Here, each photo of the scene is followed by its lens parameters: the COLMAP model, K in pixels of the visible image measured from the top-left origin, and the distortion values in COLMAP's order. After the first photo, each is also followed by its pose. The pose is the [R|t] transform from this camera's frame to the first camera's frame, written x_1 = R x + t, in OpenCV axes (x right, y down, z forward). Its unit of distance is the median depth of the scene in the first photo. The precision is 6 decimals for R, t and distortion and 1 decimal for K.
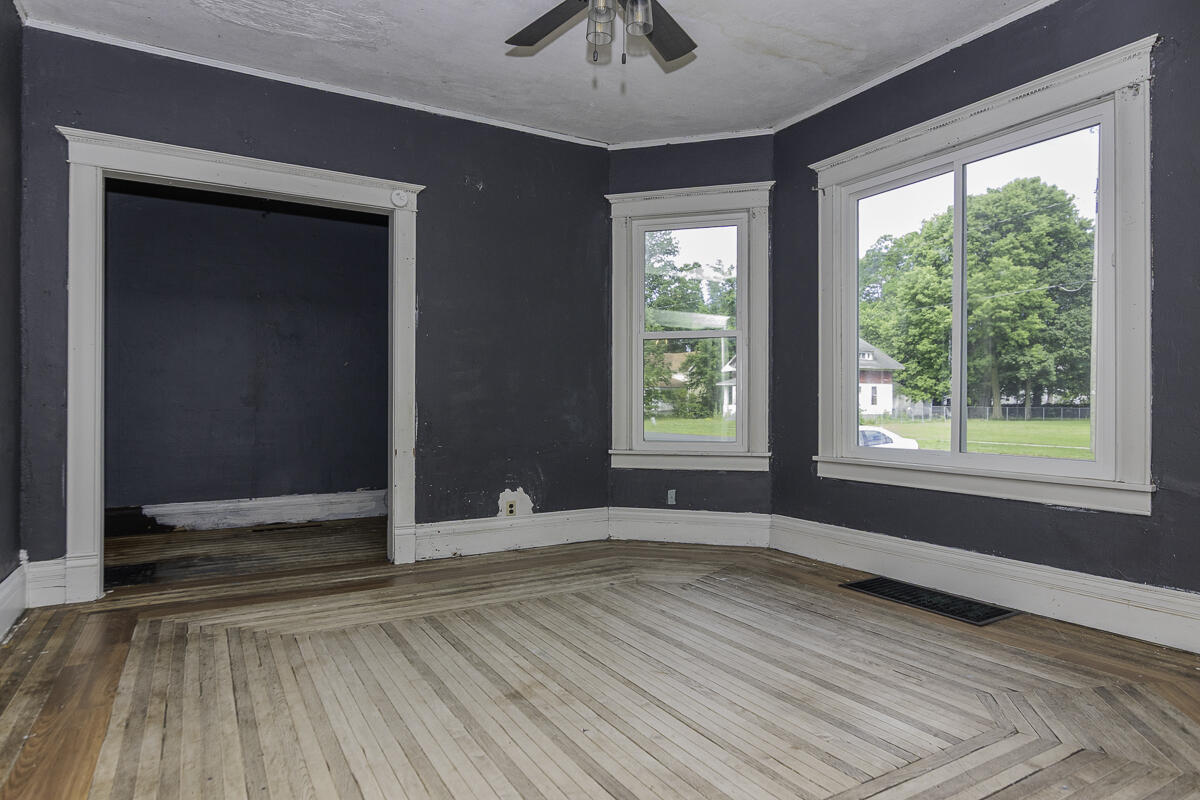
lens RADIAL K [[696.7, 0, 600.0], [0, 696.7, 400.0], [0, 0, 1]] dist [-0.004550, -0.001008]
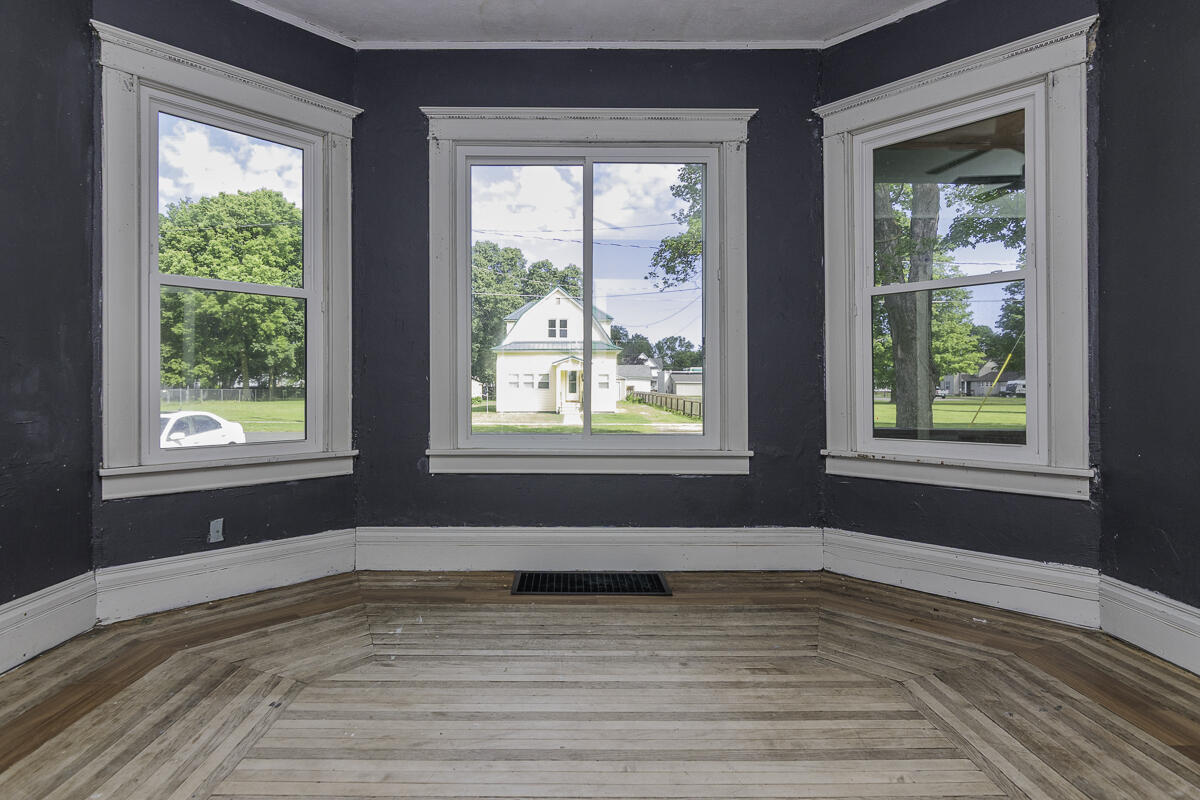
lens RADIAL K [[624.5, 0, 597.7], [0, 624.5, 384.5], [0, 0, 1]] dist [-0.000797, 0.000007]
pose [[0.503555, 0.004560, 0.863951, -0.220546], [-0.006304, 0.999979, -0.001604, 0.000344], [-0.863940, -0.004639, 0.503573, 0.387097]]
